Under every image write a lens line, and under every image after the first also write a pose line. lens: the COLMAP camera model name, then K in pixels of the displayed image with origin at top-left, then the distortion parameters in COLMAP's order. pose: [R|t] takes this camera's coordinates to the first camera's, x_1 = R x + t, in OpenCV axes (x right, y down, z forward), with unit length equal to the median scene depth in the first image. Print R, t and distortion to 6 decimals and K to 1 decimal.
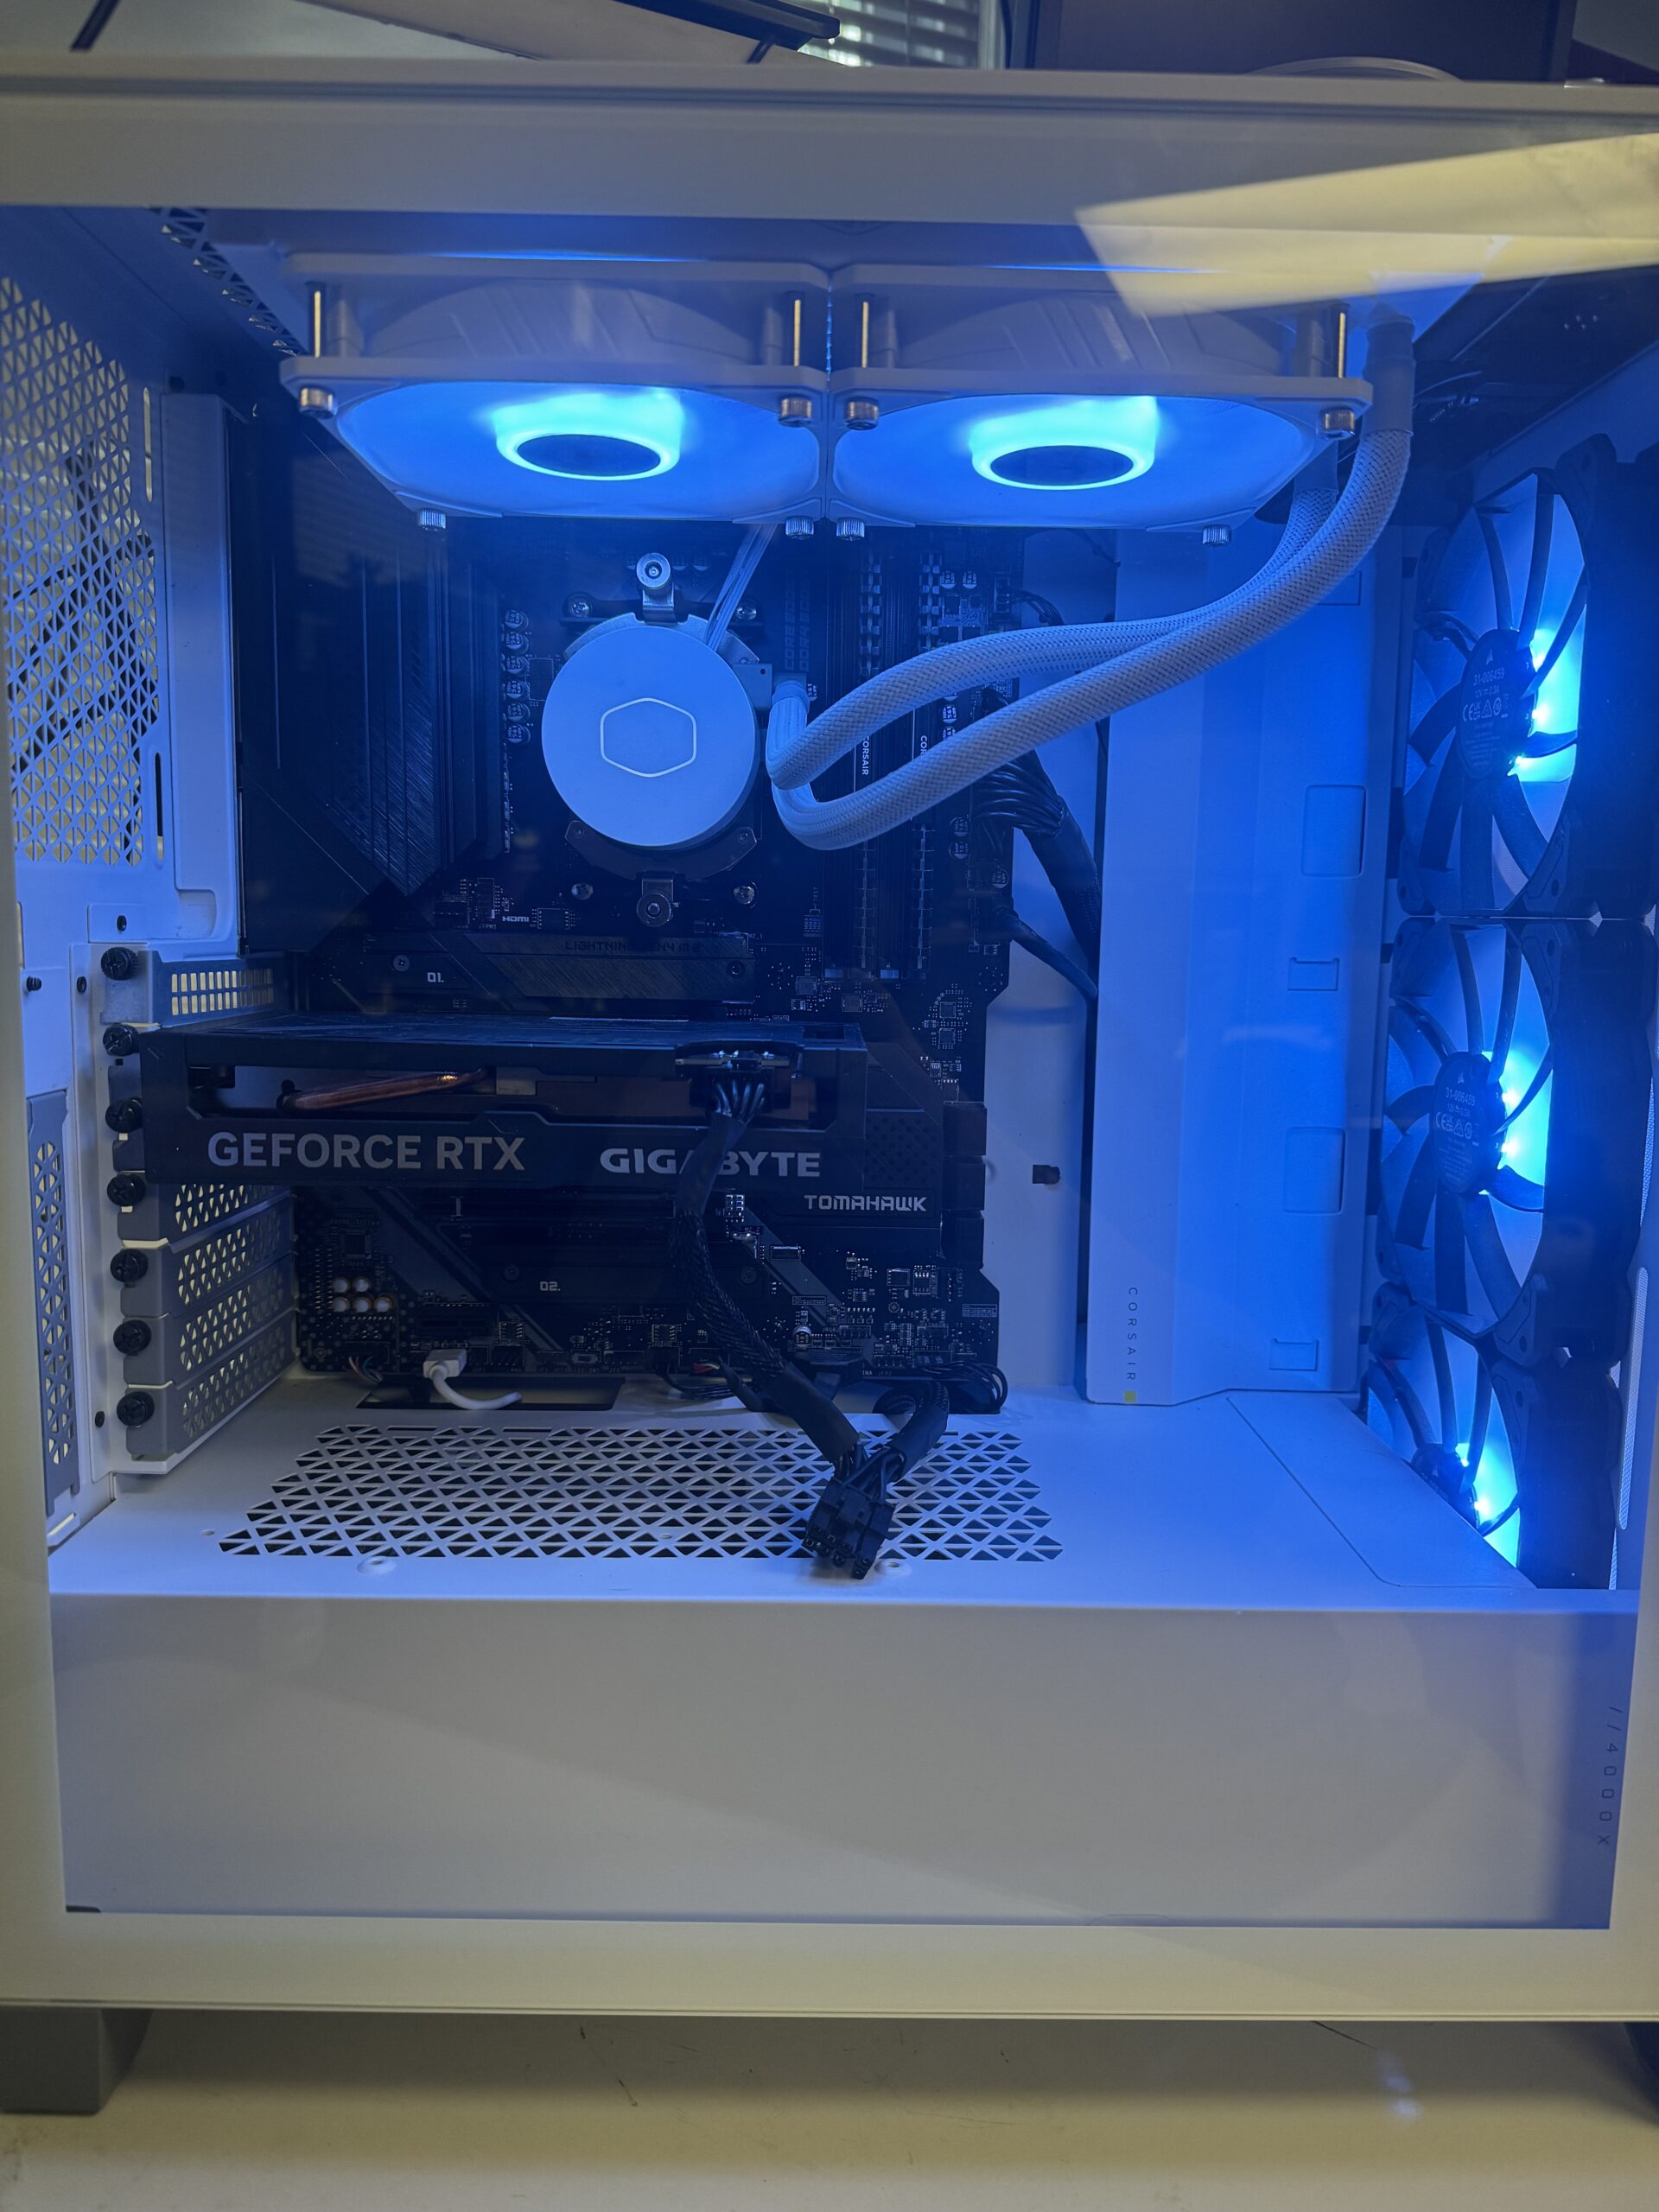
lens RADIAL K [[1641.2, 0, 829.1], [0, 1641.2, 1129.4], [0, 0, 1]] dist [0.060620, -0.001829]
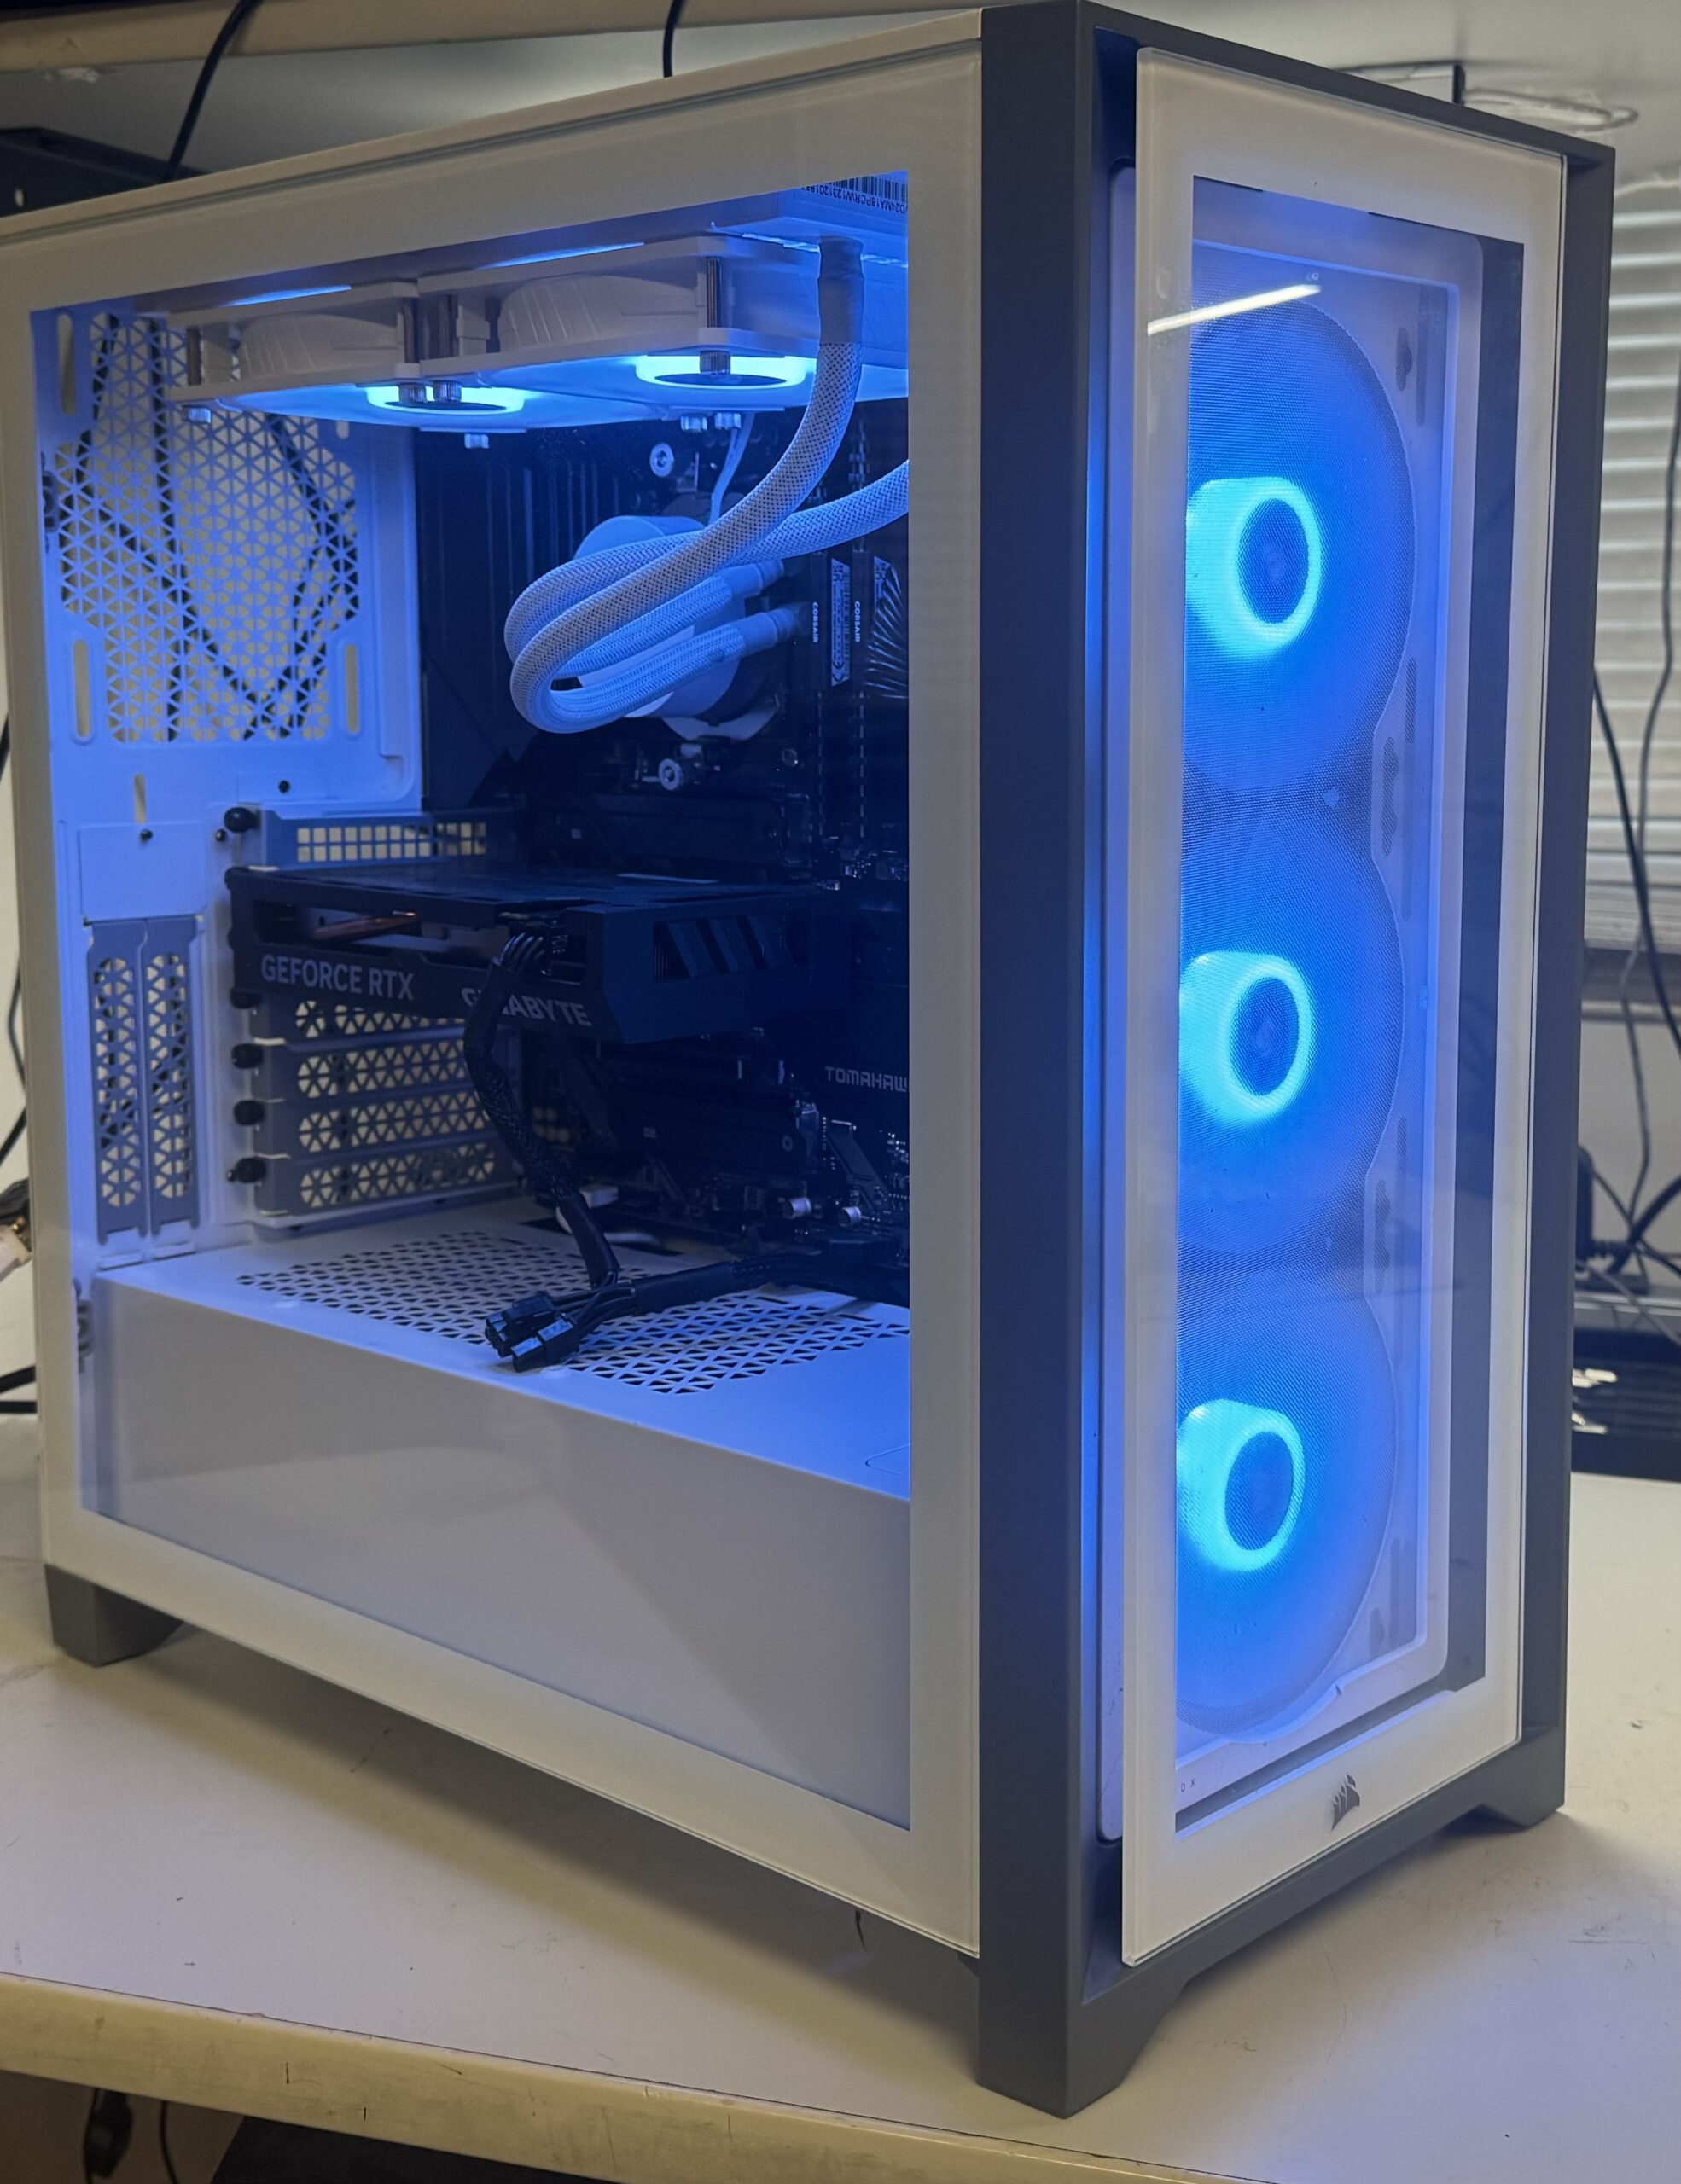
lens RADIAL K [[2686.8, 0, 840.5], [0, 2686.8, 1092.0], [0, 0, 1]] dist [0.005887, 0.029343]
pose [[0.715143, 0.091771, -0.692927, 1.361492], [-0.081317, 0.995535, 0.047924, -0.027056], [0.694232, 0.022075, 0.719413, -0.173781]]
